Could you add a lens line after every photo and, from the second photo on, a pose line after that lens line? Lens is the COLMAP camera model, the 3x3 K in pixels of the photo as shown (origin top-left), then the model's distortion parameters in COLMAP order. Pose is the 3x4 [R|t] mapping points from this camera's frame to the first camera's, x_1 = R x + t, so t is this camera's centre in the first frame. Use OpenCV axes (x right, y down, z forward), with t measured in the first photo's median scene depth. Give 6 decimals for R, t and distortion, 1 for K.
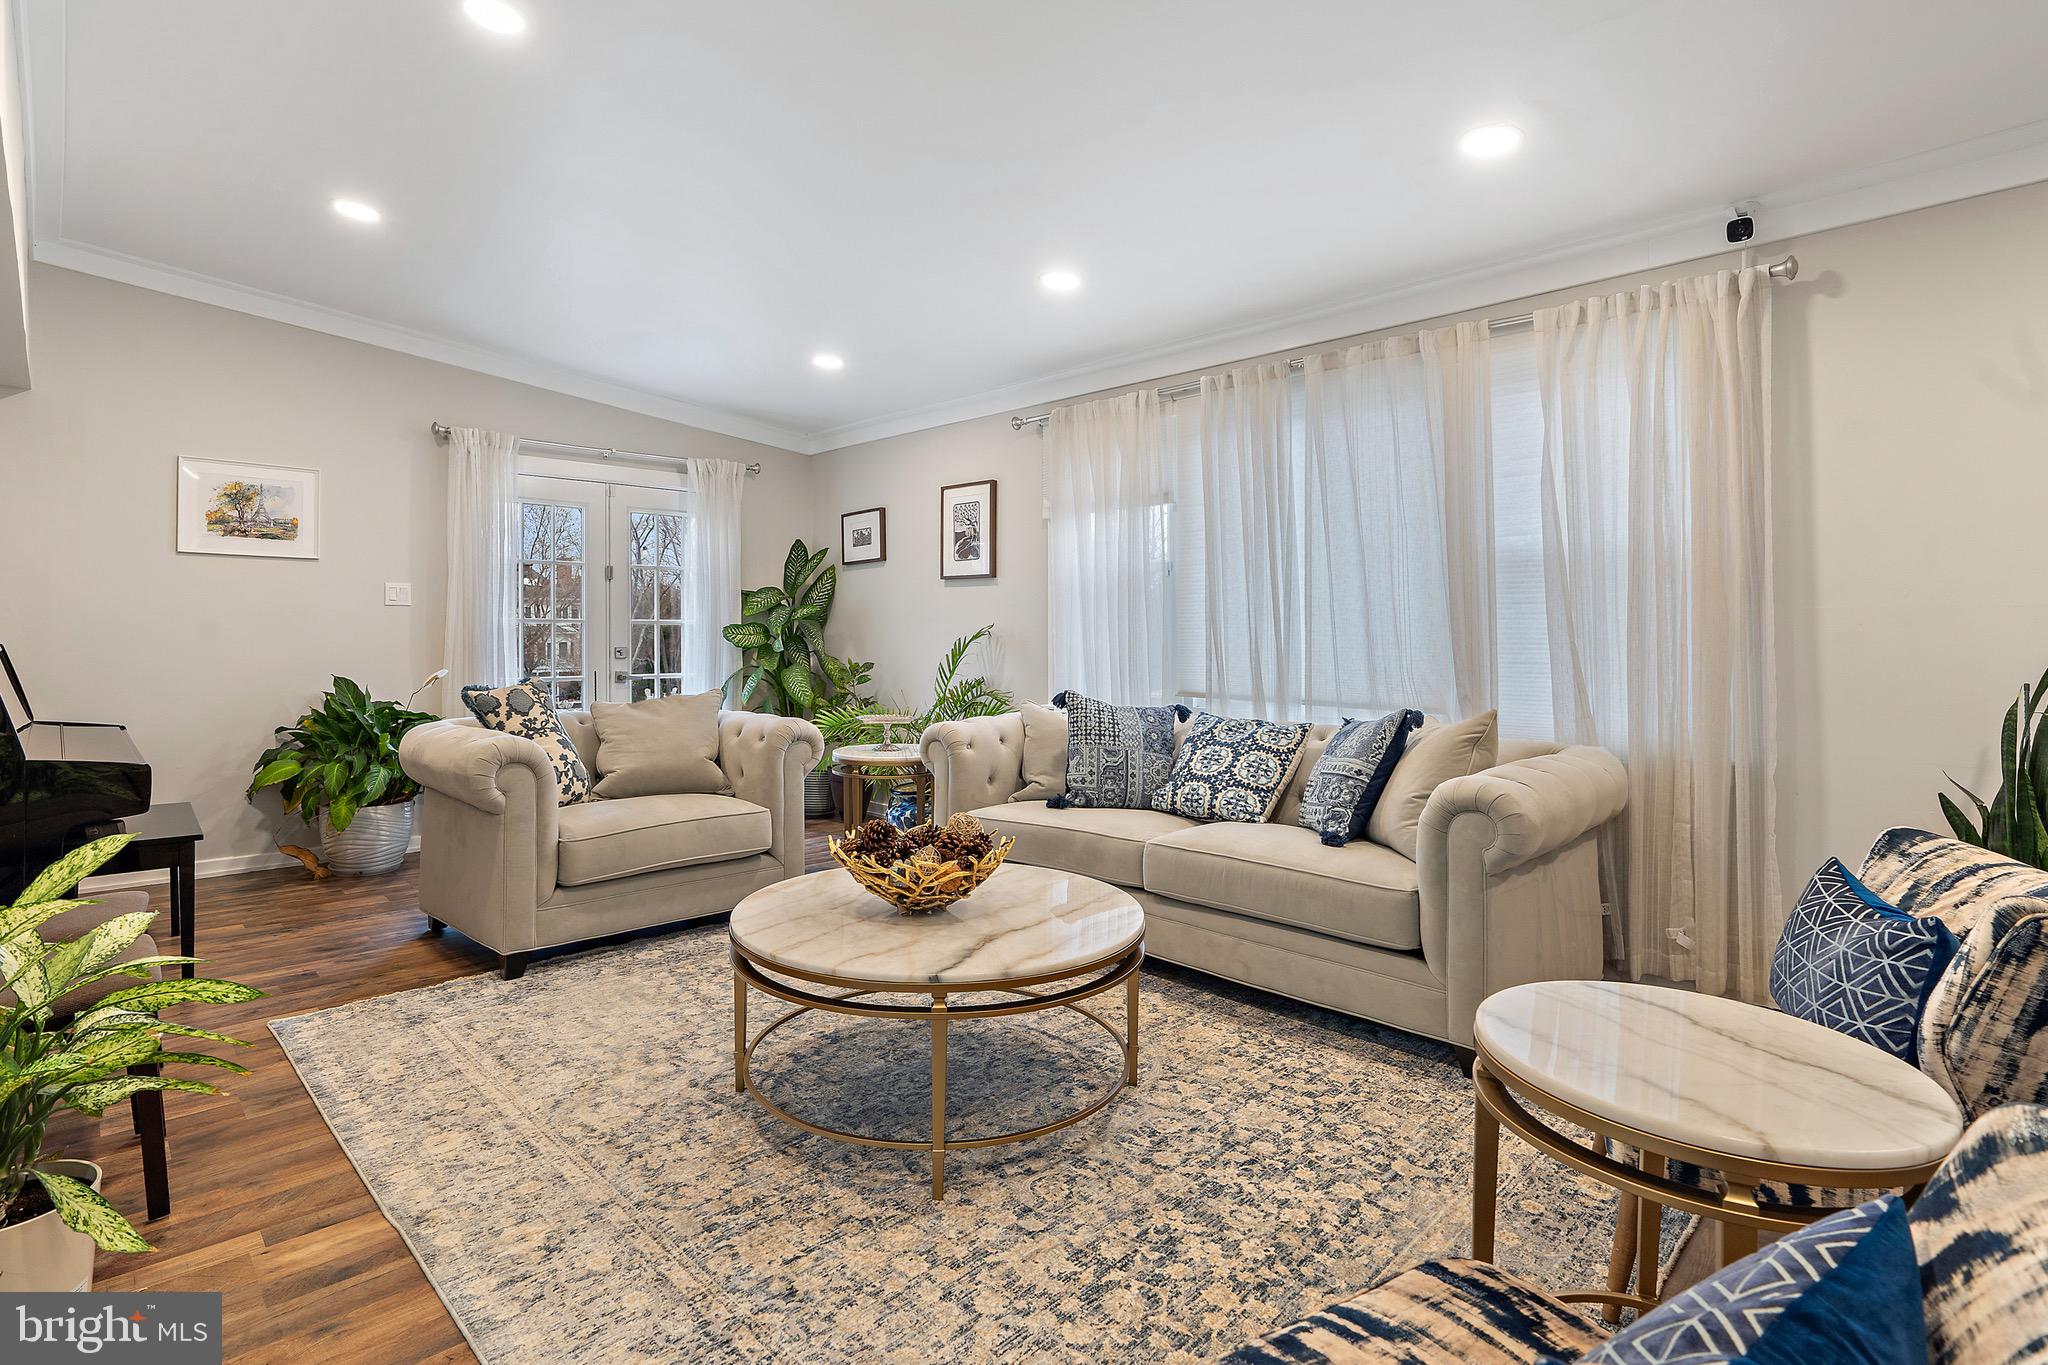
lens RADIAL K [[991.9, 0, 1019.8], [0, 991.9, 636.7], [0, 0, 1]] dist [0.000454, 0.000131]
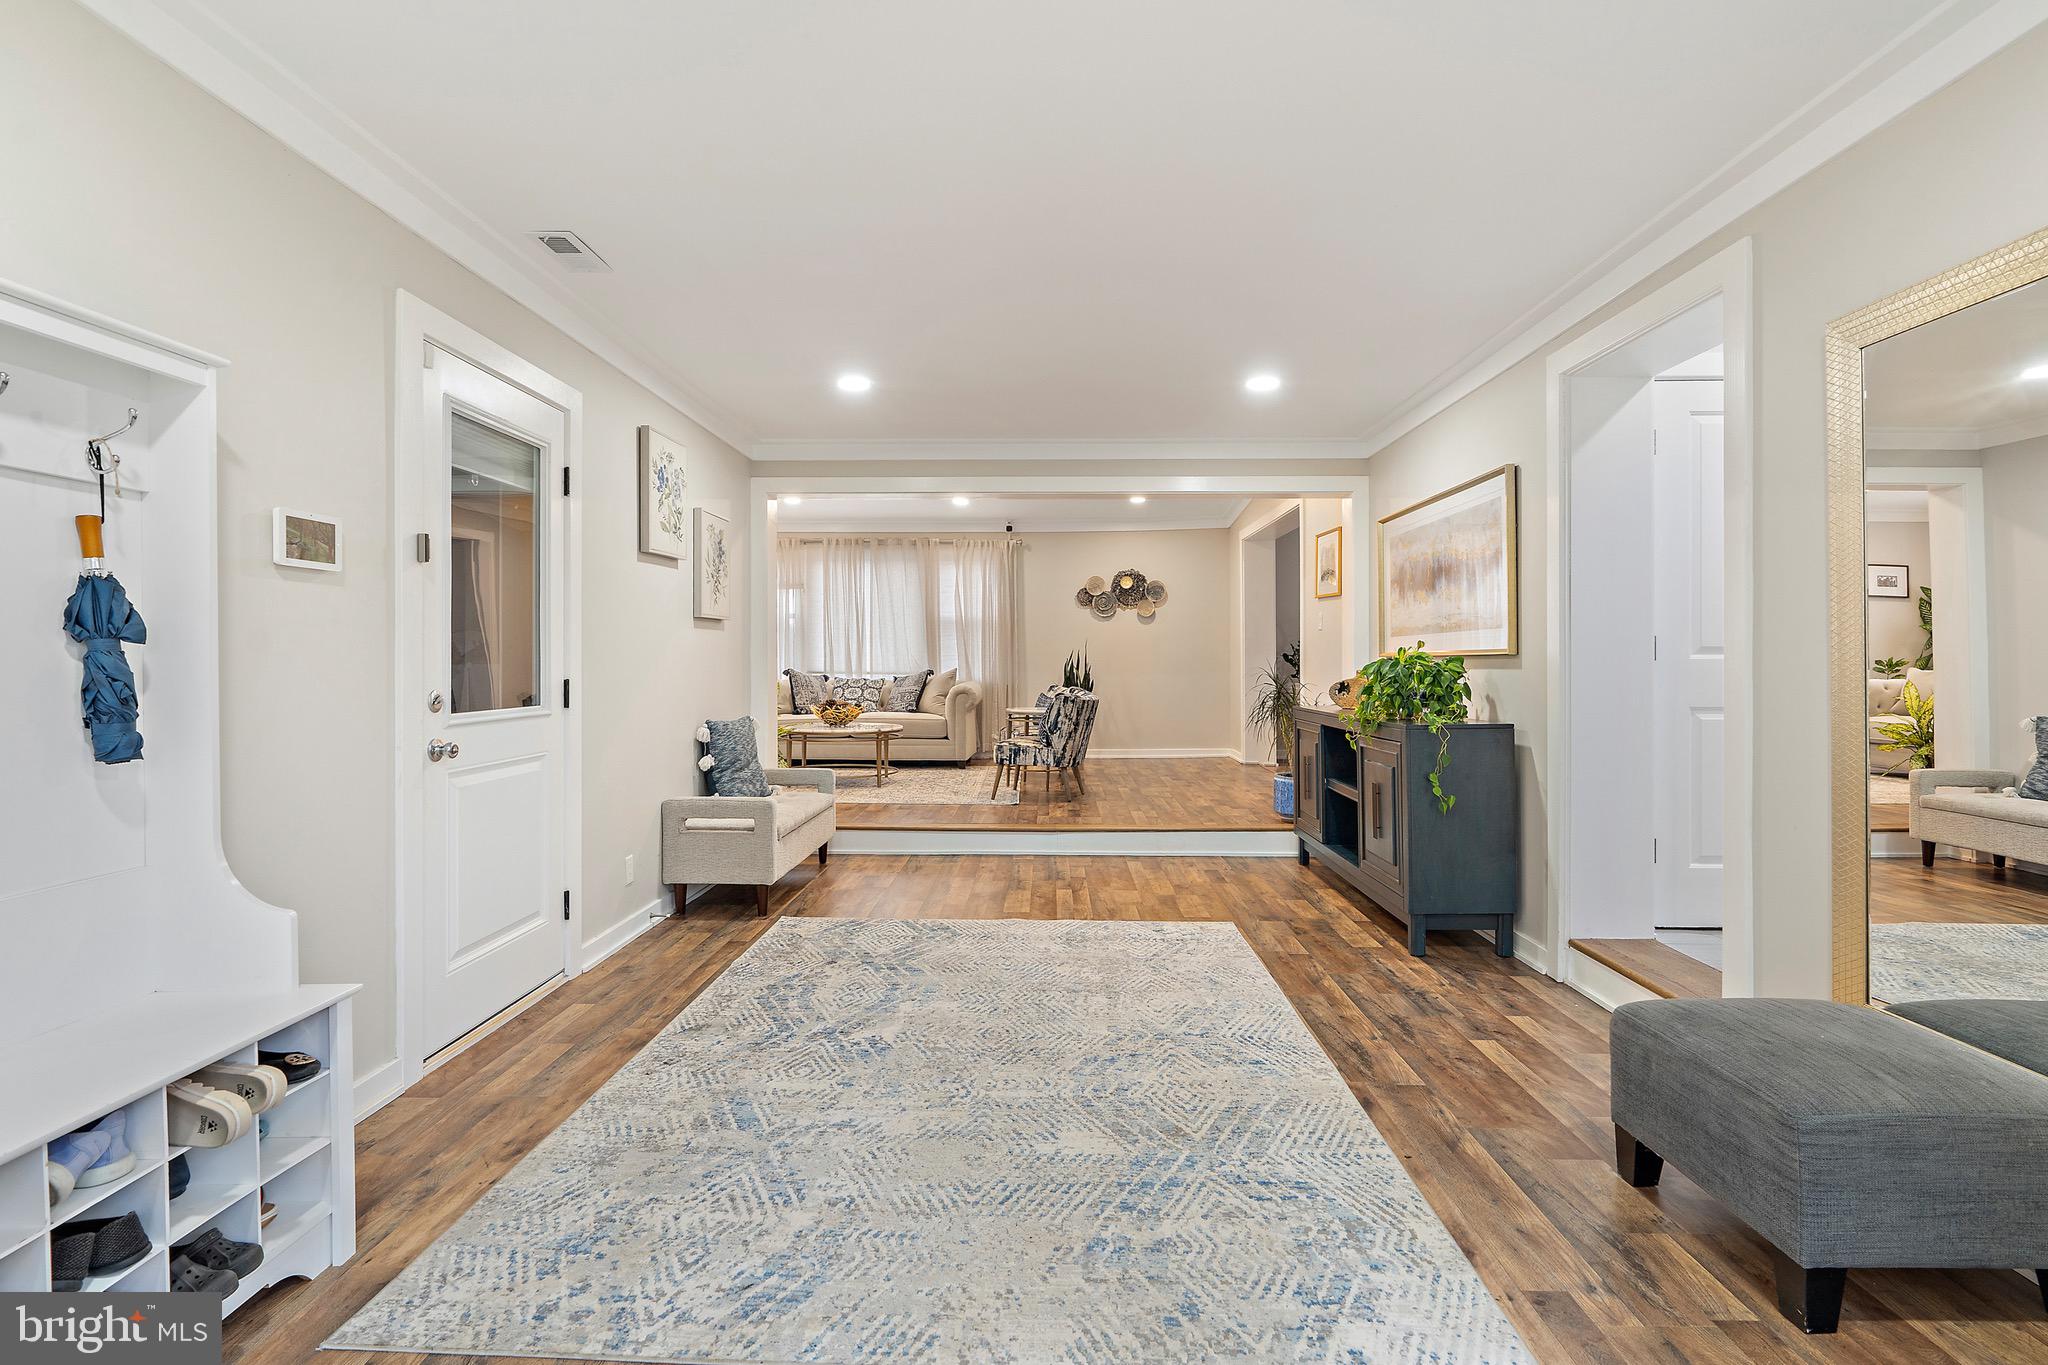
lens RADIAL K [[949.3, 0, 1029.8], [0, 949.3, 687.2], [0, 0, 1]] dist [-0.004687, 0.000118]
pose [[0.712946, -0.018485, 0.700975, -1.434099], [0.000382, 0.999663, 0.025973, 0.050569], [-0.701219, -0.018250, 0.712713, -1.308671]]
